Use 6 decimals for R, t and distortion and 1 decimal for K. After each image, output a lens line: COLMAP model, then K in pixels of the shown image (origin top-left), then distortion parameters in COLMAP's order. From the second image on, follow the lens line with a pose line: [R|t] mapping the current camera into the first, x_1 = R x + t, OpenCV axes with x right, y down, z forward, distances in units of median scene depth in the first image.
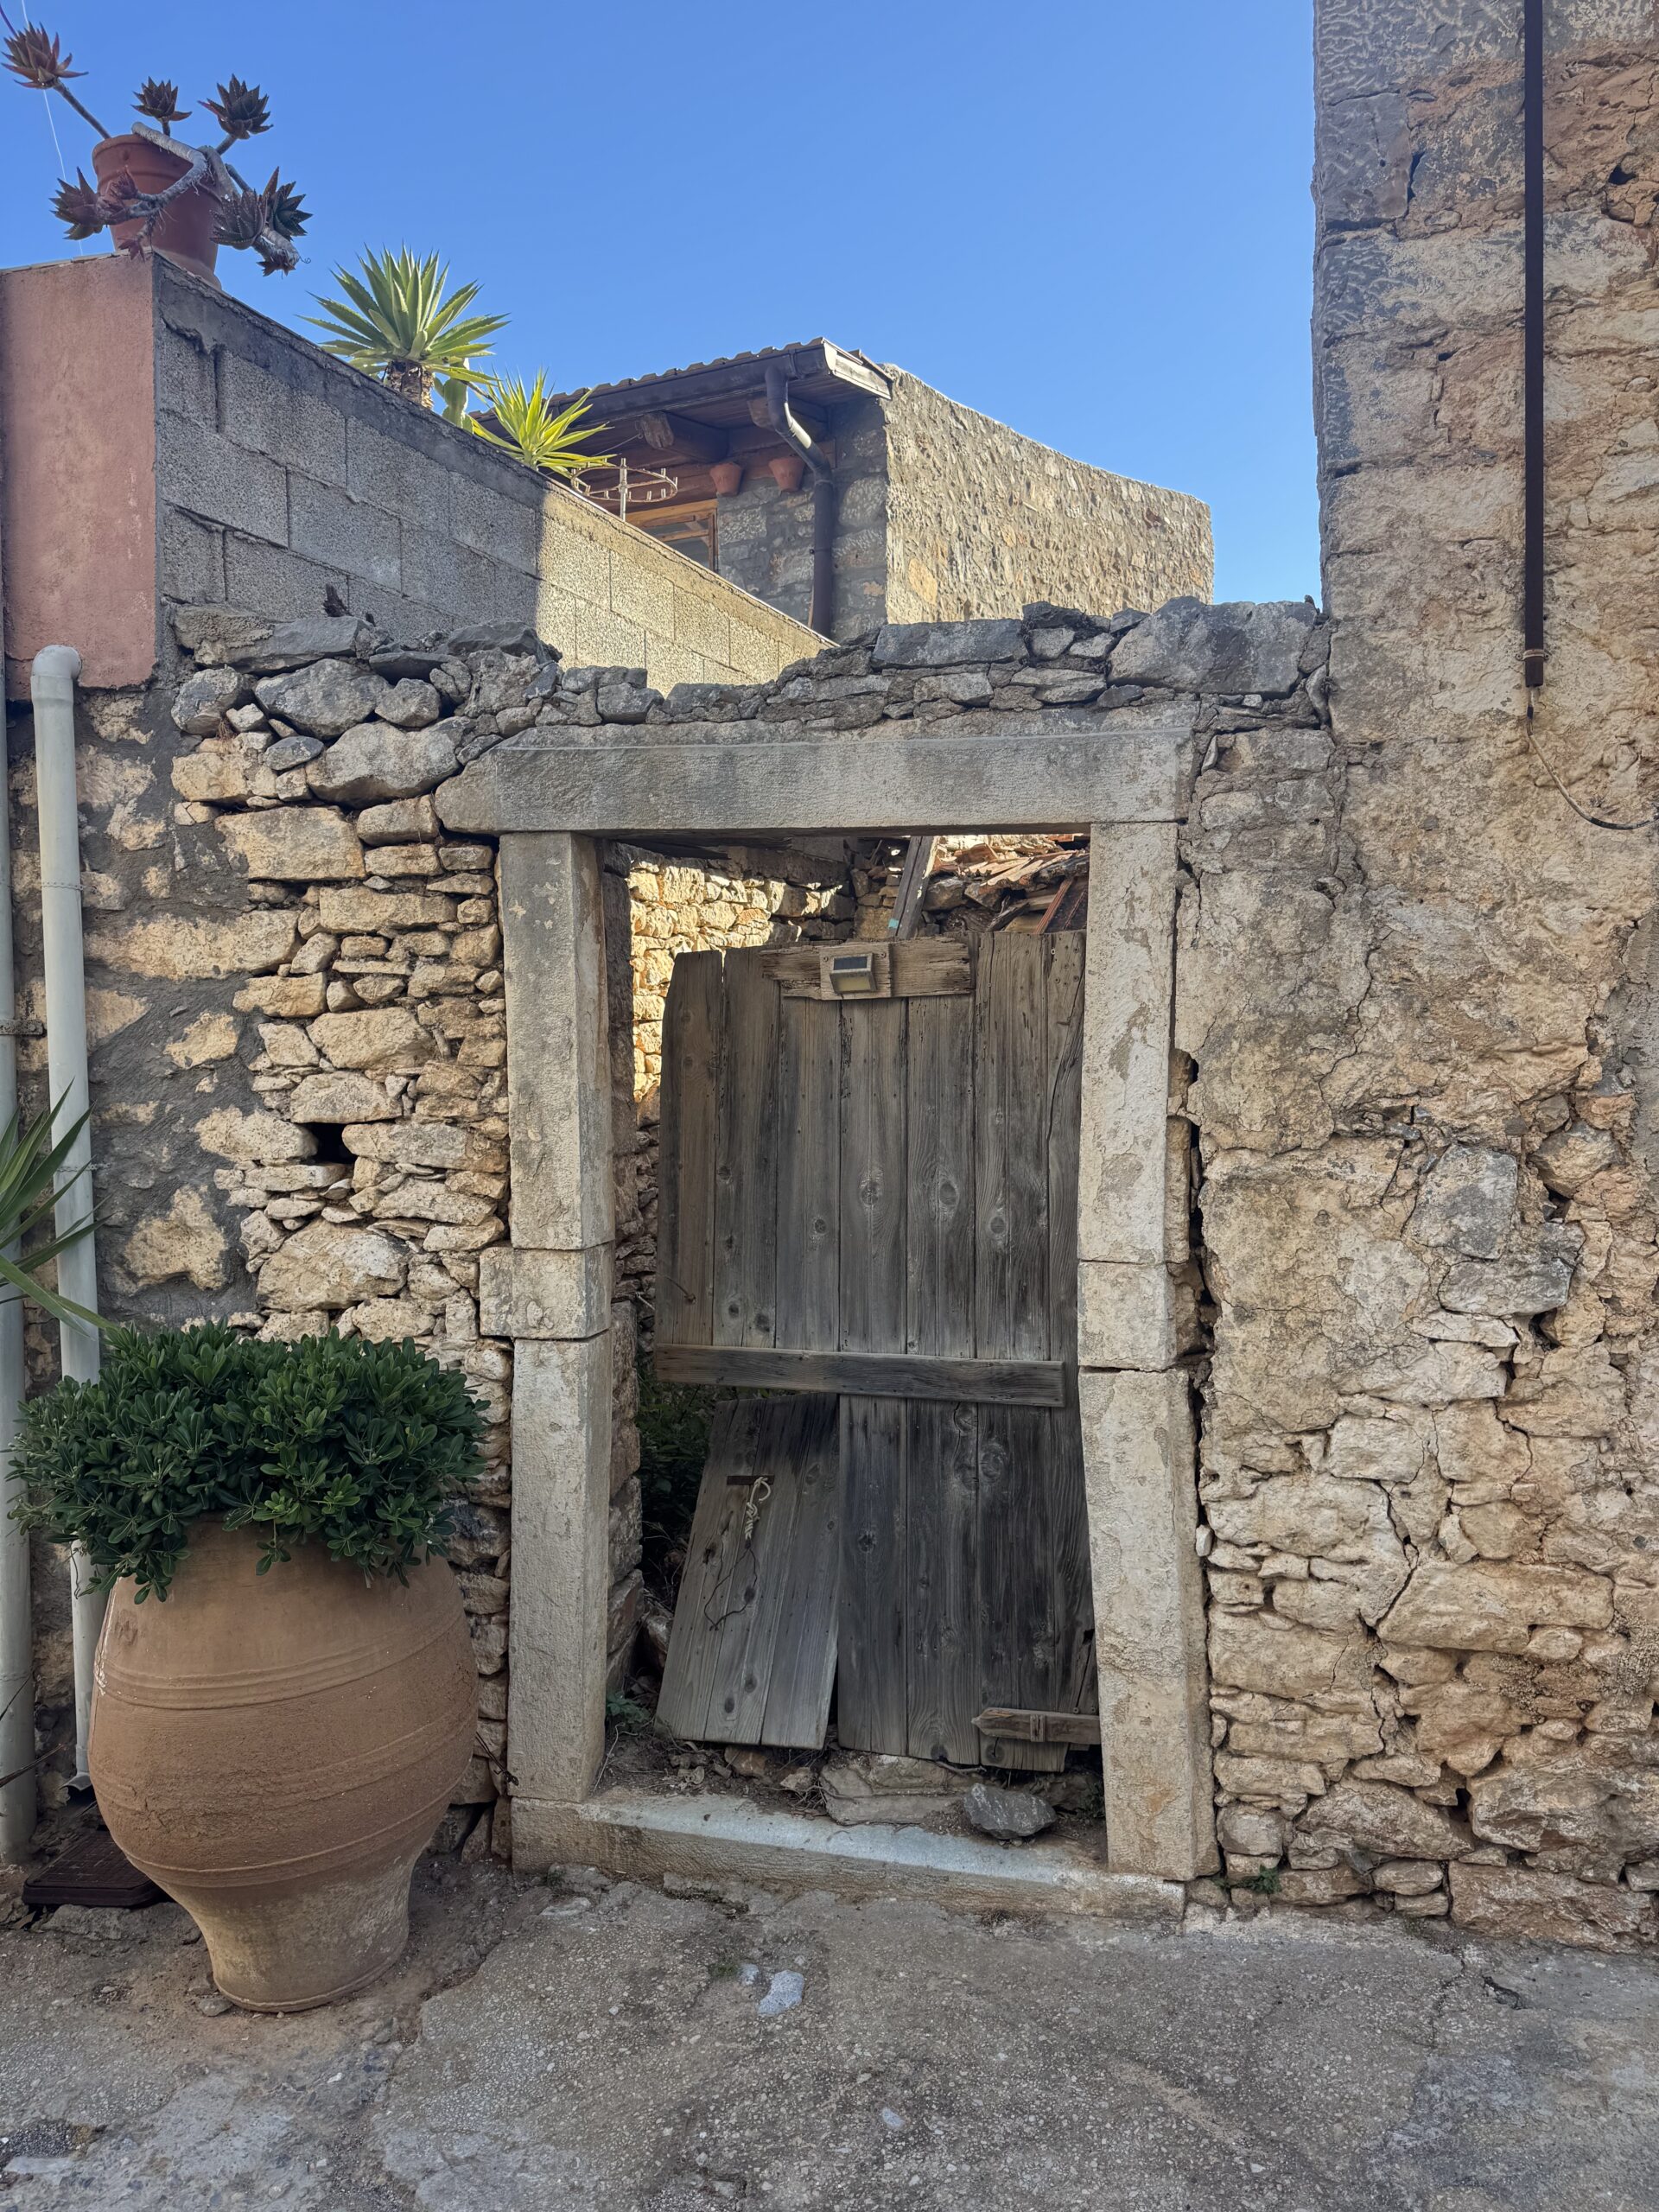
lens RADIAL K [[1549.9, 0, 859.2], [0, 1549.9, 1088.4], [0, 0, 1]] dist [0.043827, -0.047527]
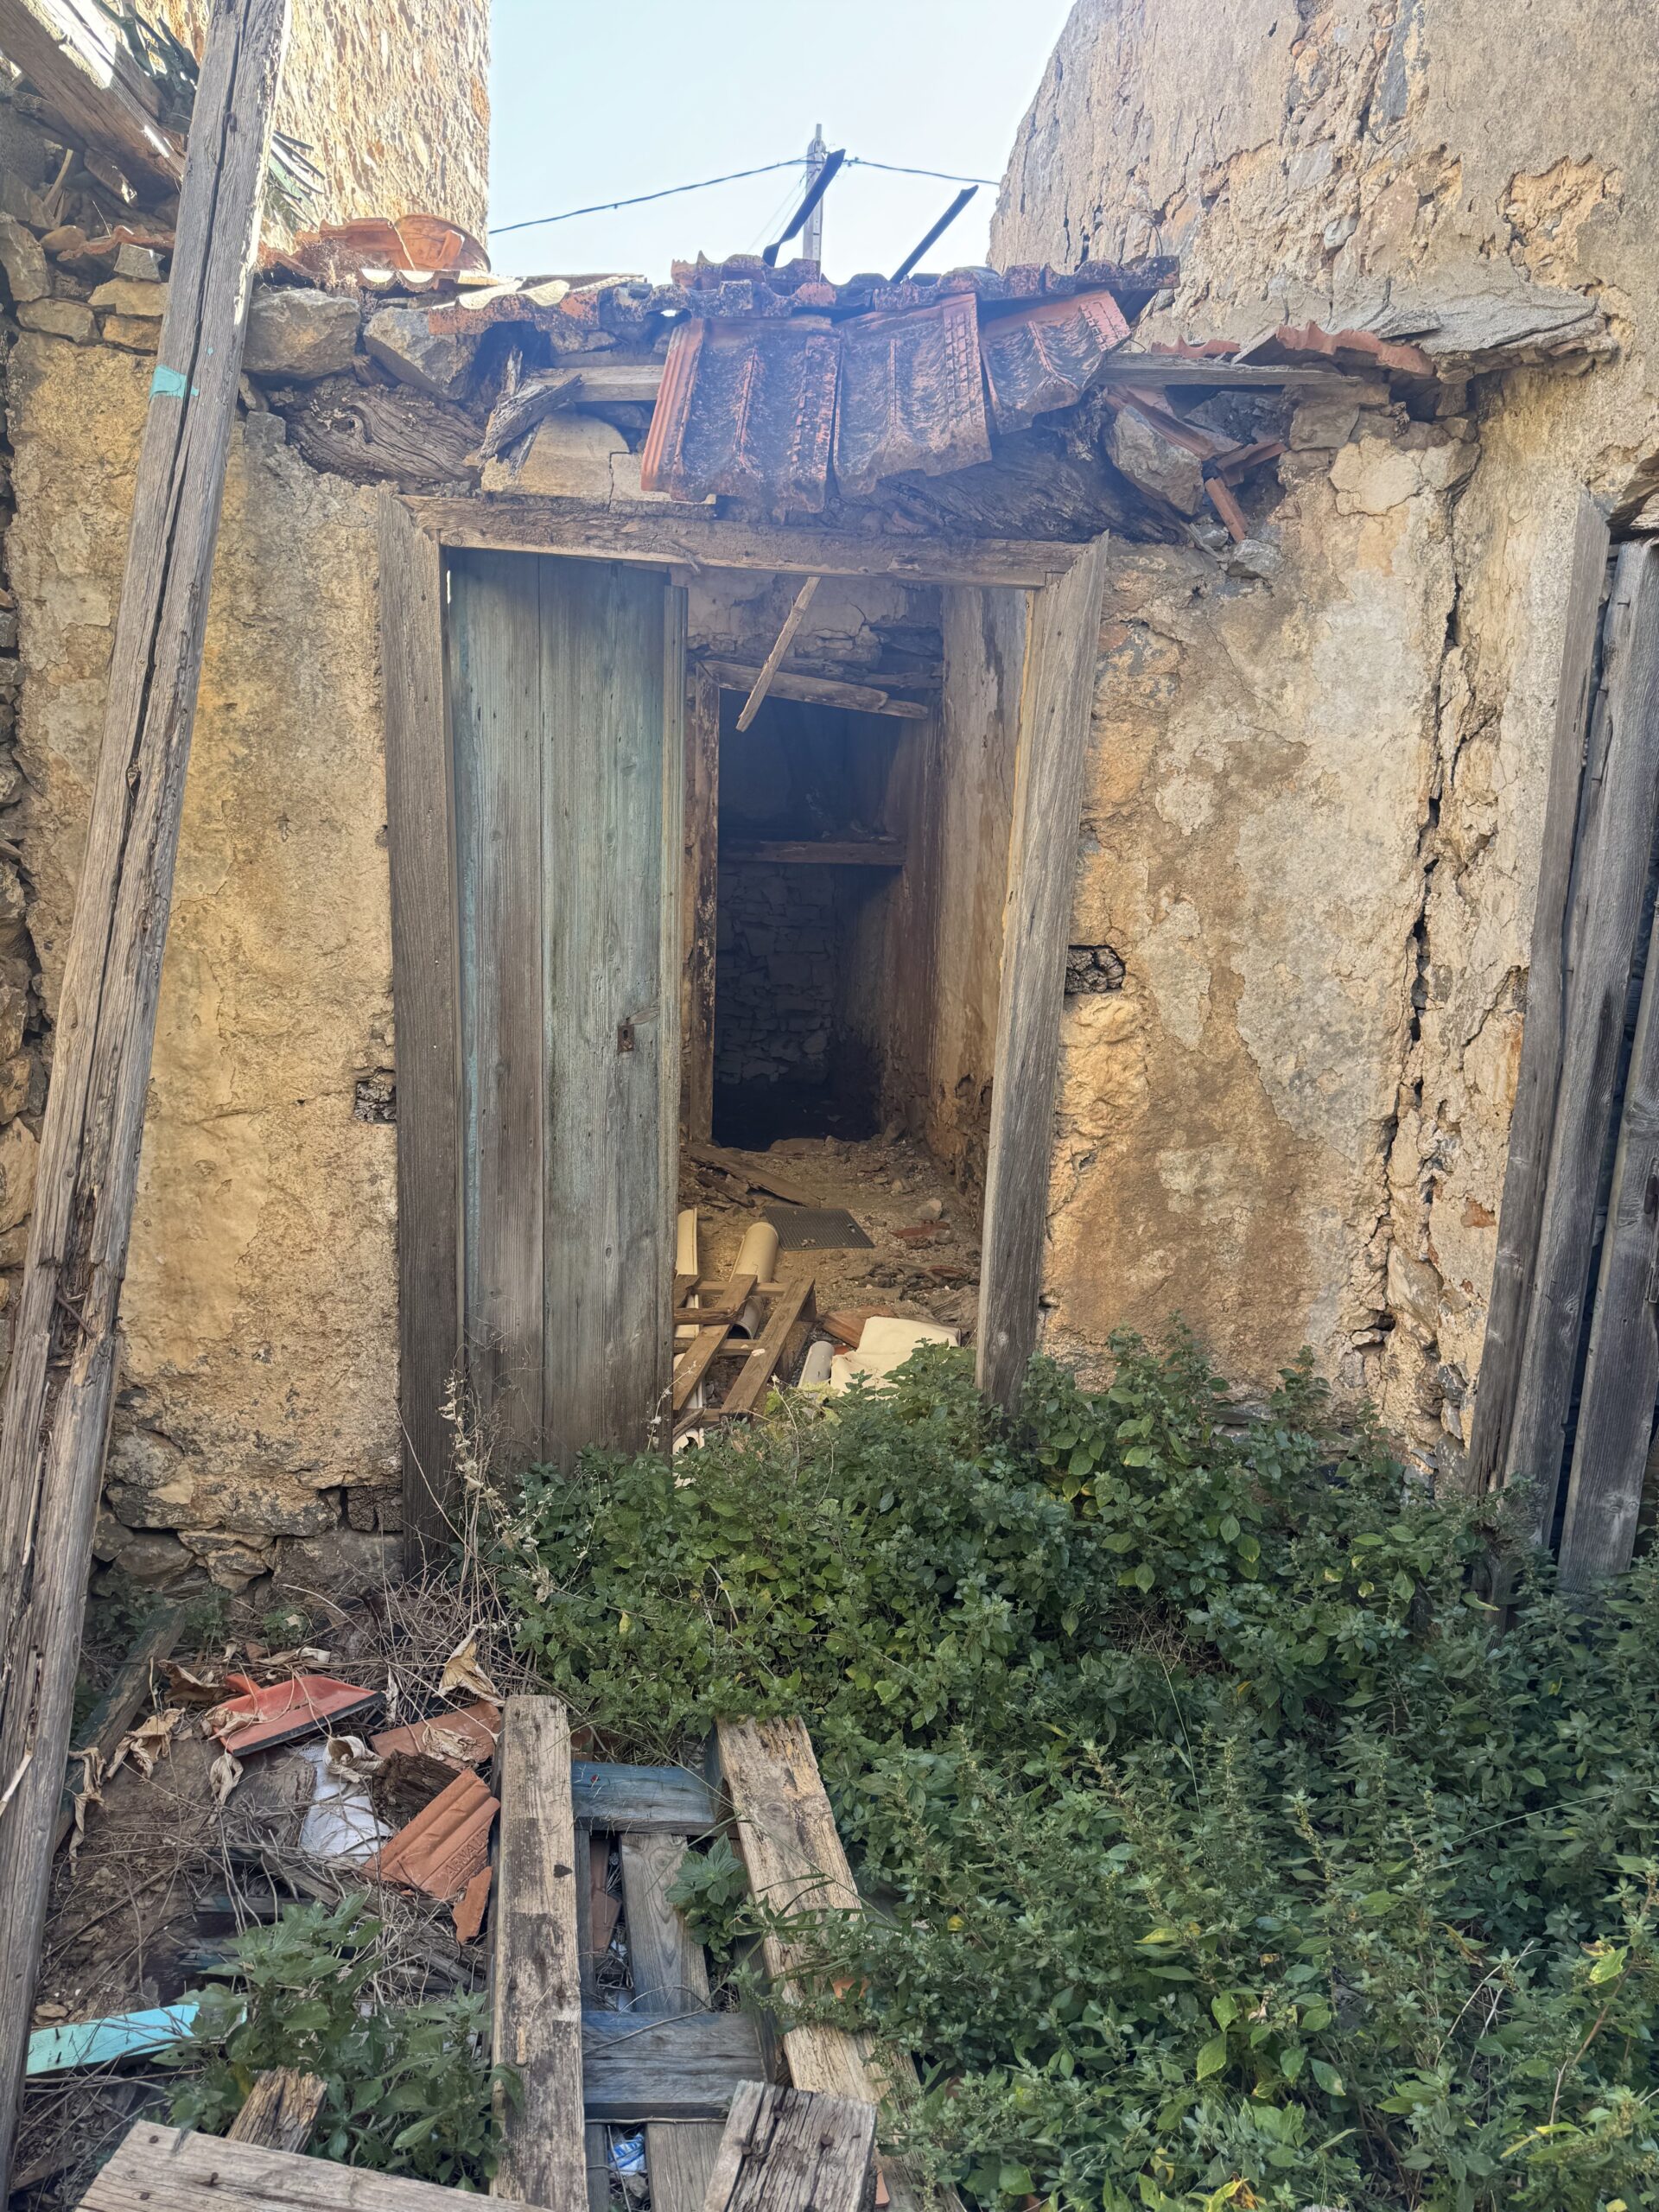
lens RADIAL K [[1549.9, 0, 852.2], [0, 1549.9, 1097.6], [0, 0, 1]] dist [0.043827, -0.047527]
pose [[0.833744, -0.068159, 0.547928, -0.116807], [-0.035936, 0.983550, 0.177028, -0.040550], [-0.550981, -0.167286, 0.817579, 1.374882]]
